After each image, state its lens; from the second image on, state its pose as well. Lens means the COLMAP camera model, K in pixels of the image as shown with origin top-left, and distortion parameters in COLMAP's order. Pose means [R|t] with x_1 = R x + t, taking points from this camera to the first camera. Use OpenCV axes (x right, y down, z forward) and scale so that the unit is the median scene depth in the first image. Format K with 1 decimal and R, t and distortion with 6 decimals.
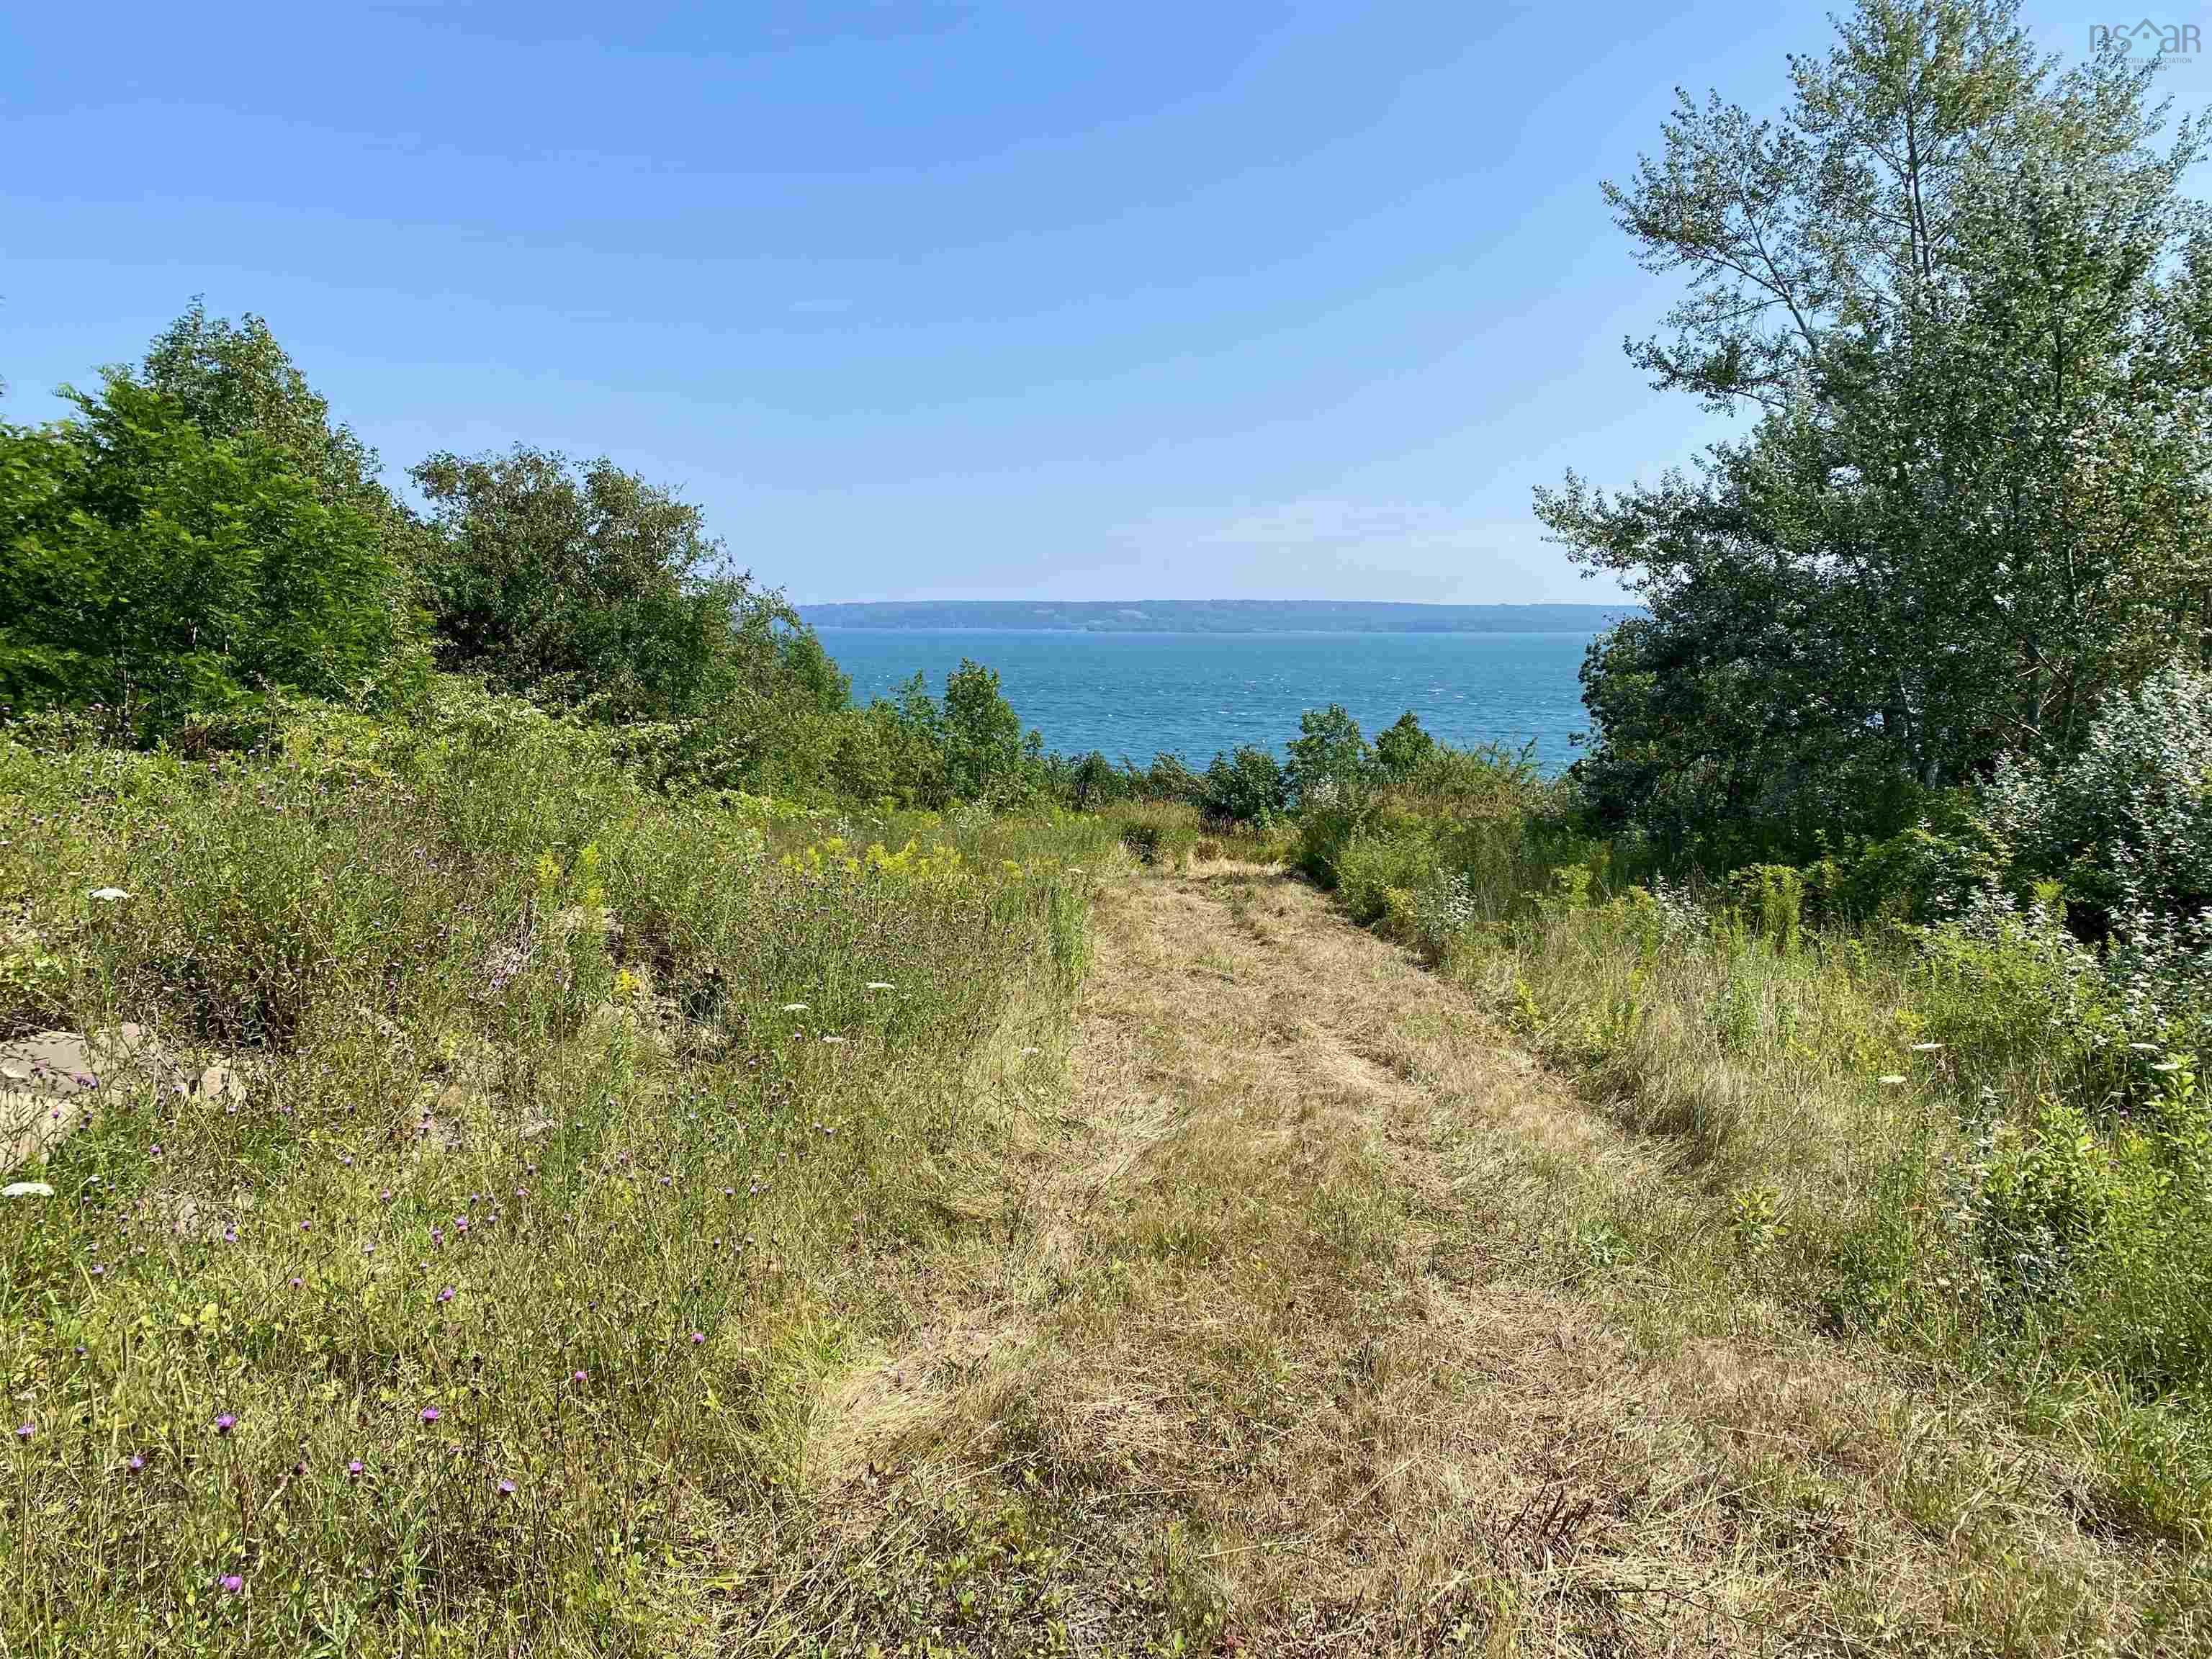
lens RADIAL K [[1650.2, 0, 1106.0], [0, 1650.2, 829.5], [0, 0, 1]] dist [0.099356, -0.119117]
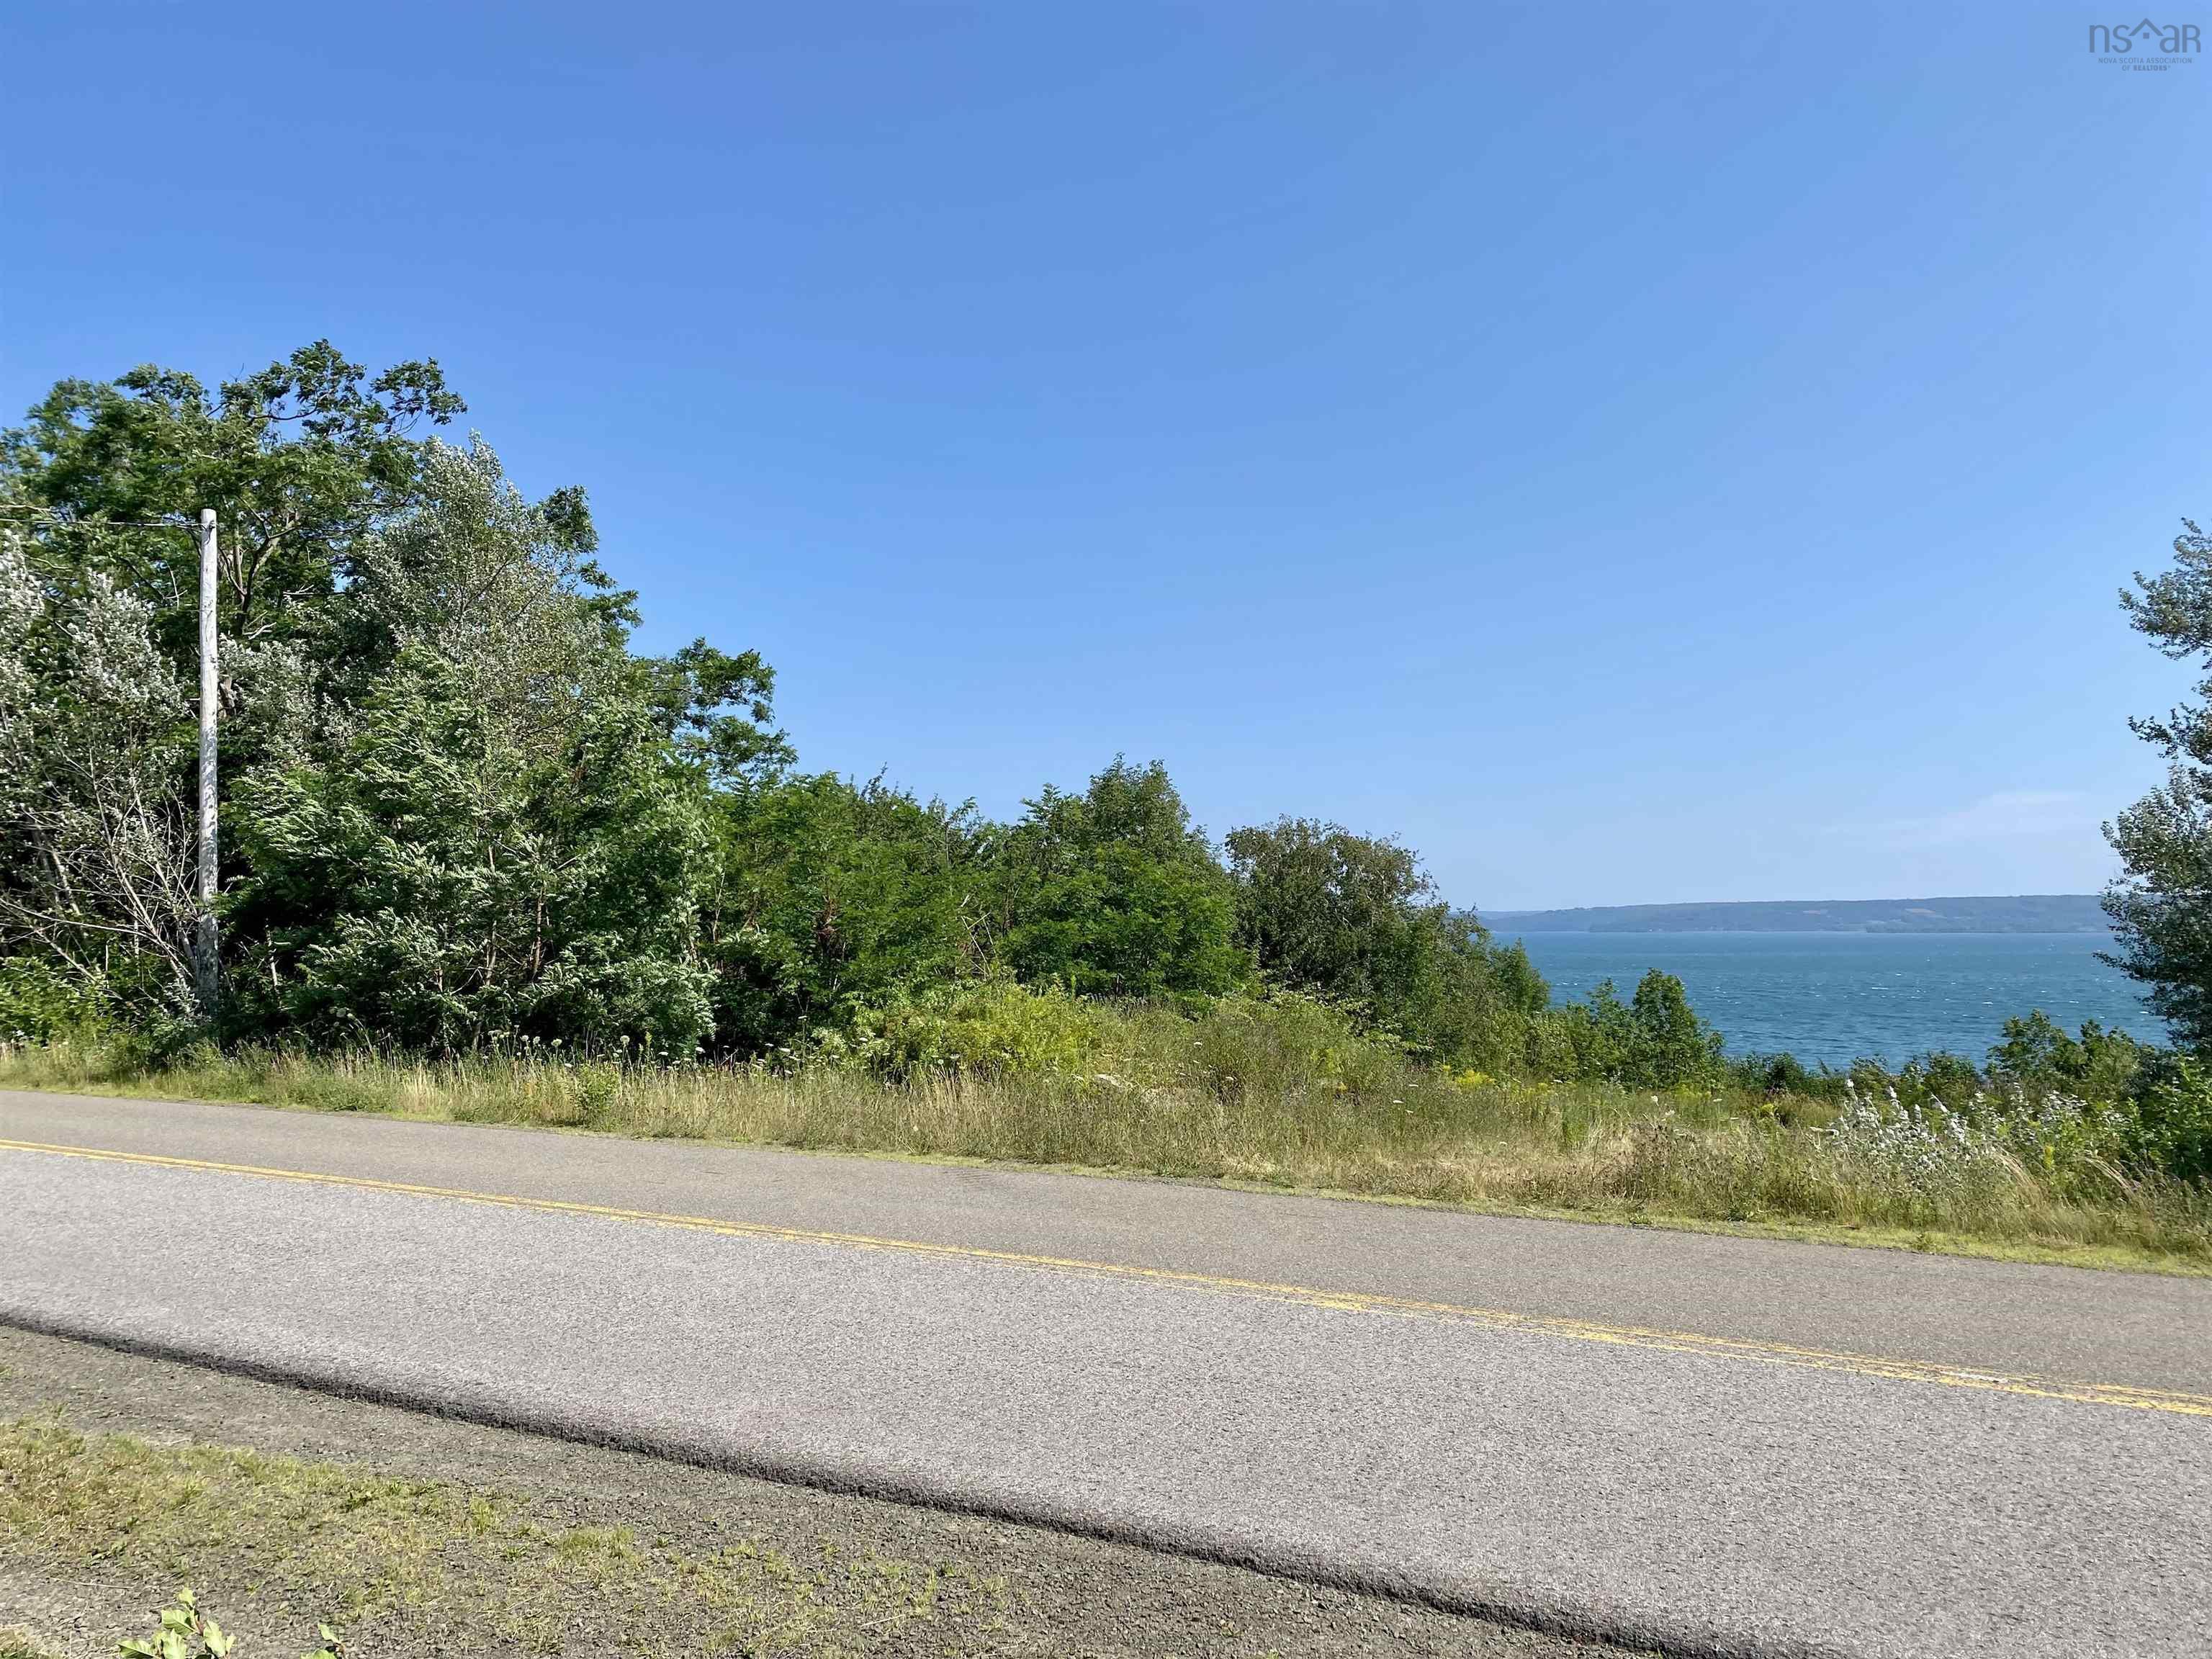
lens RADIAL K [[1695.3, 0, 1166.7], [0, 1695.3, 815.5], [0, 0, 1]] dist [0.087217, -0.051273]
pose [[0.921428, -0.041577, -0.386317, 0.136691], [-0.032194, 0.982670, -0.182546, 0.040420], [0.387212, 0.180640, 0.904122, -0.434606]]
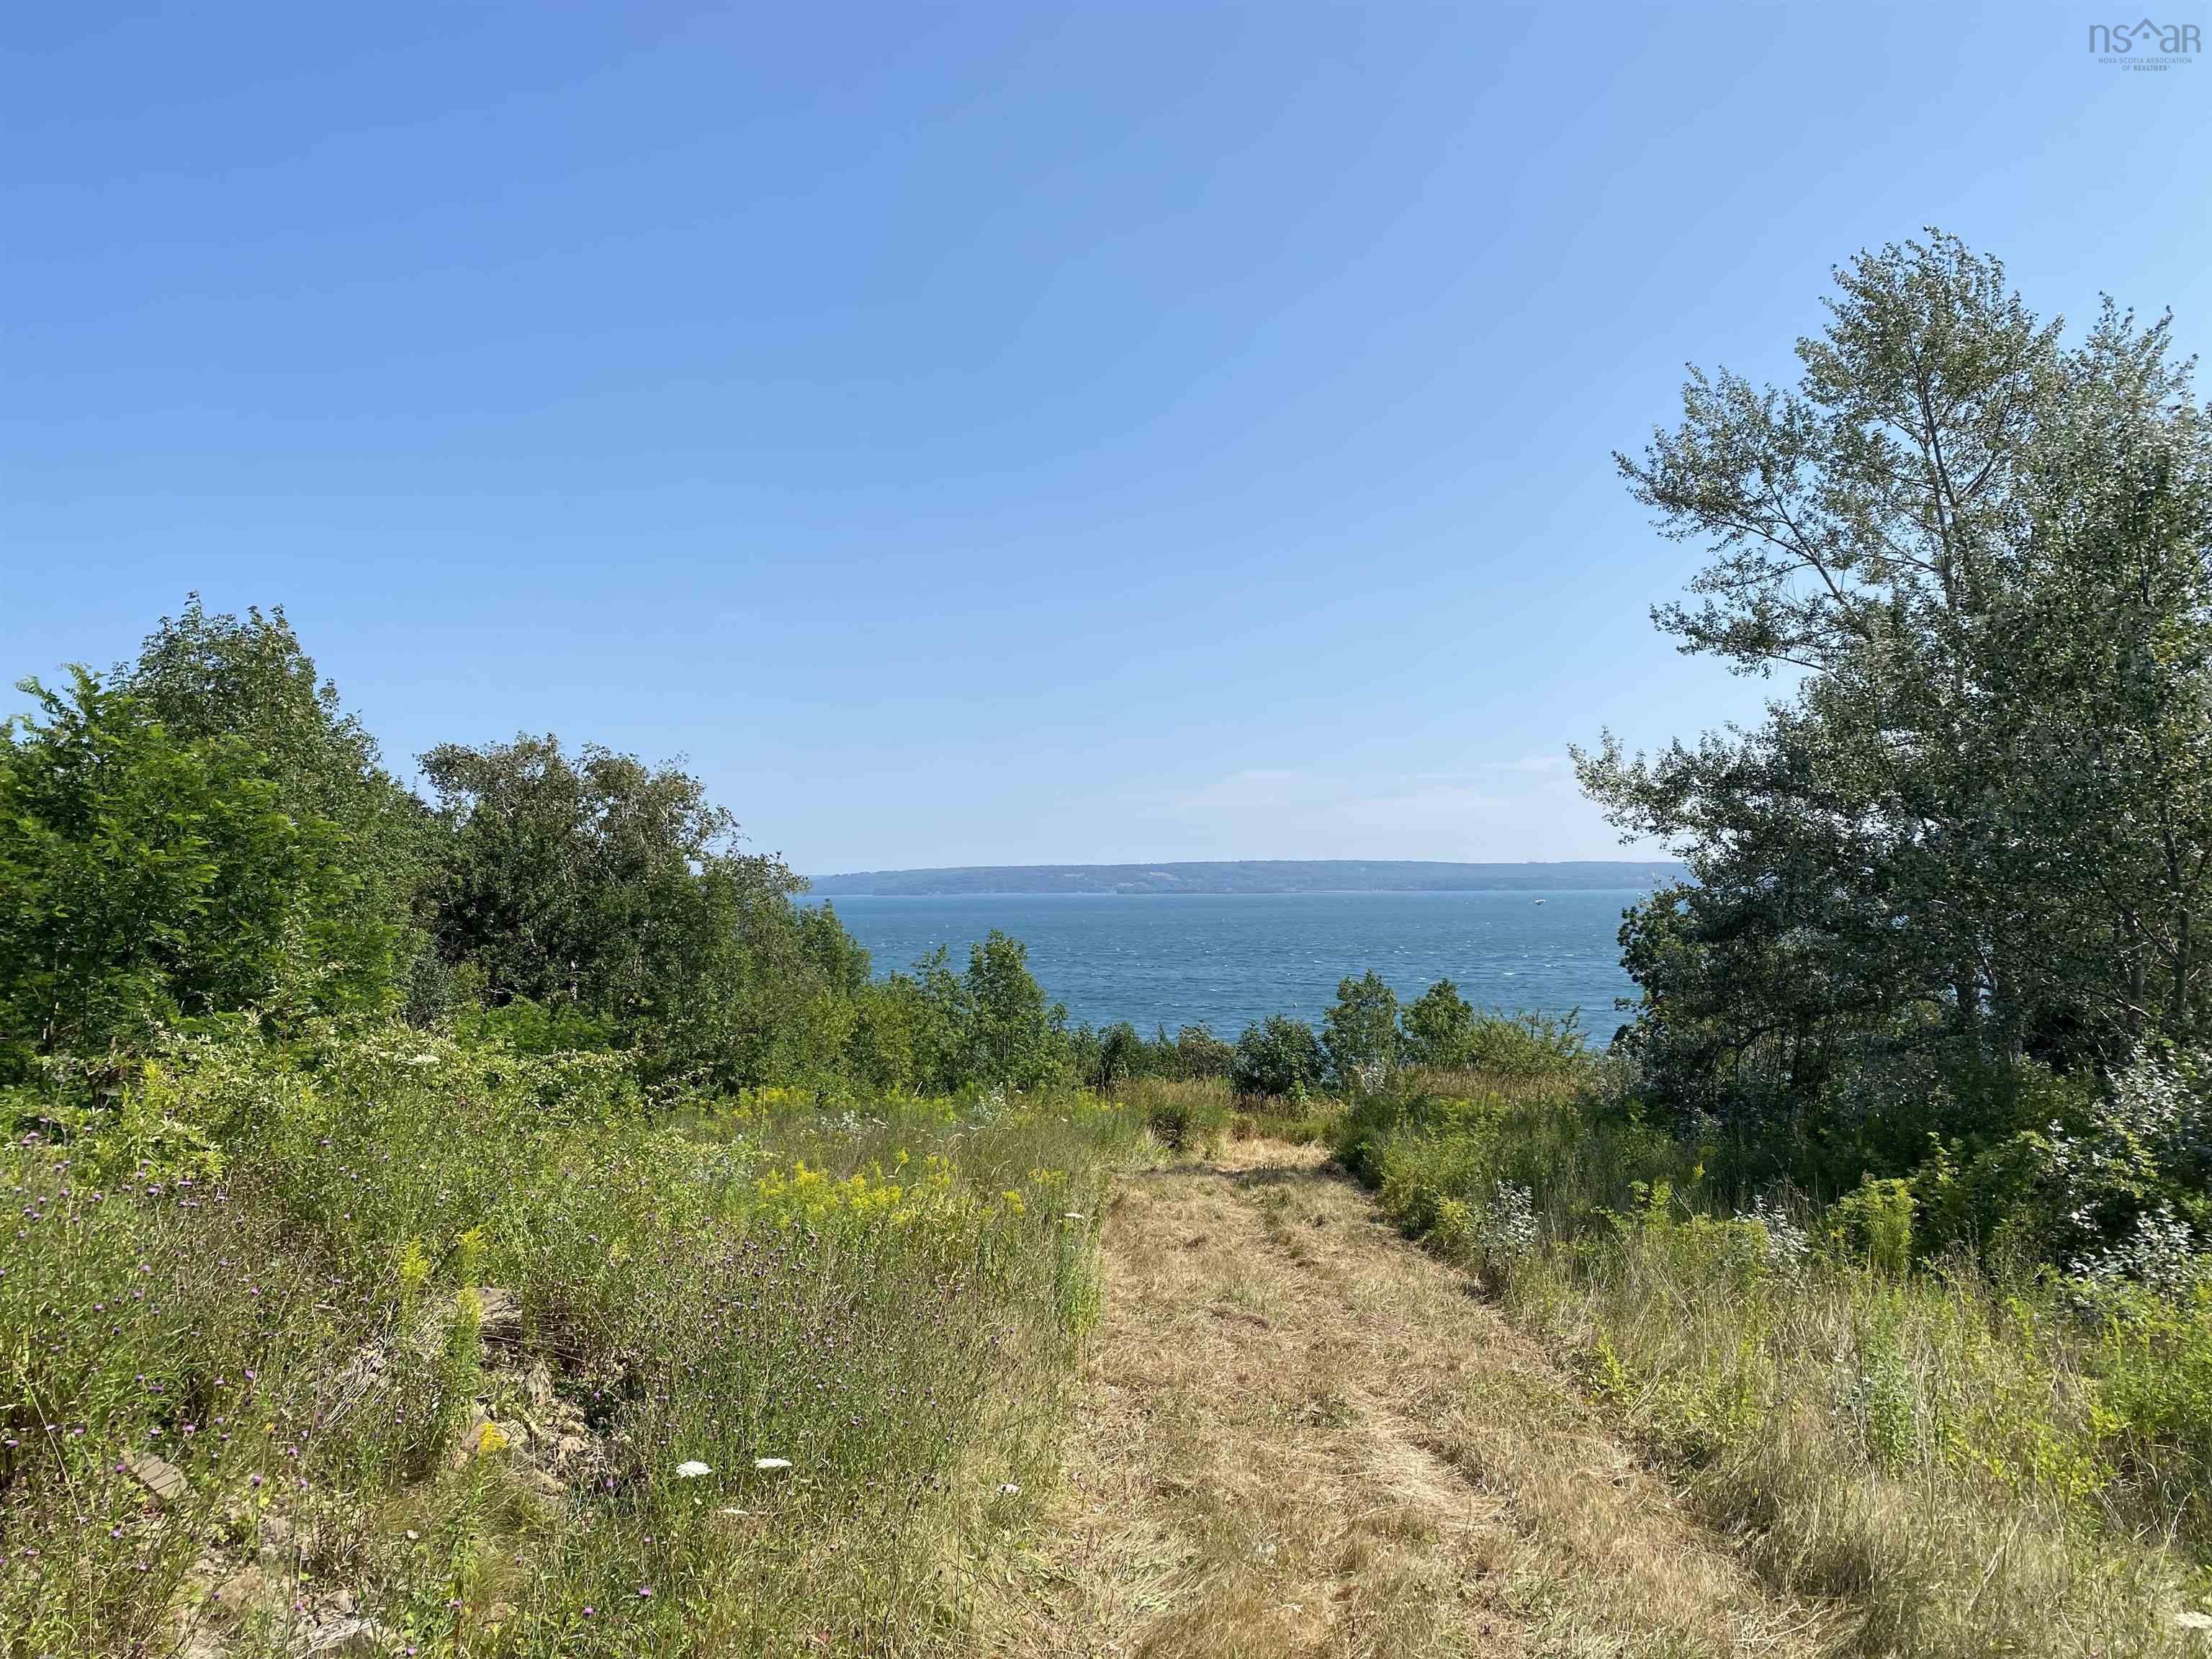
lens RADIAL K [[1671.5, 0, 1106.0], [0, 1671.5, 829.5], [0, 0, 1]] dist [0.079709, -0.005419]
pose [[0.999666, -0.019319, -0.017156, 0.006128], [0.016385, 0.987432, -0.157195, -0.013005], [0.019978, 0.156861, 0.987419, 0.038505]]
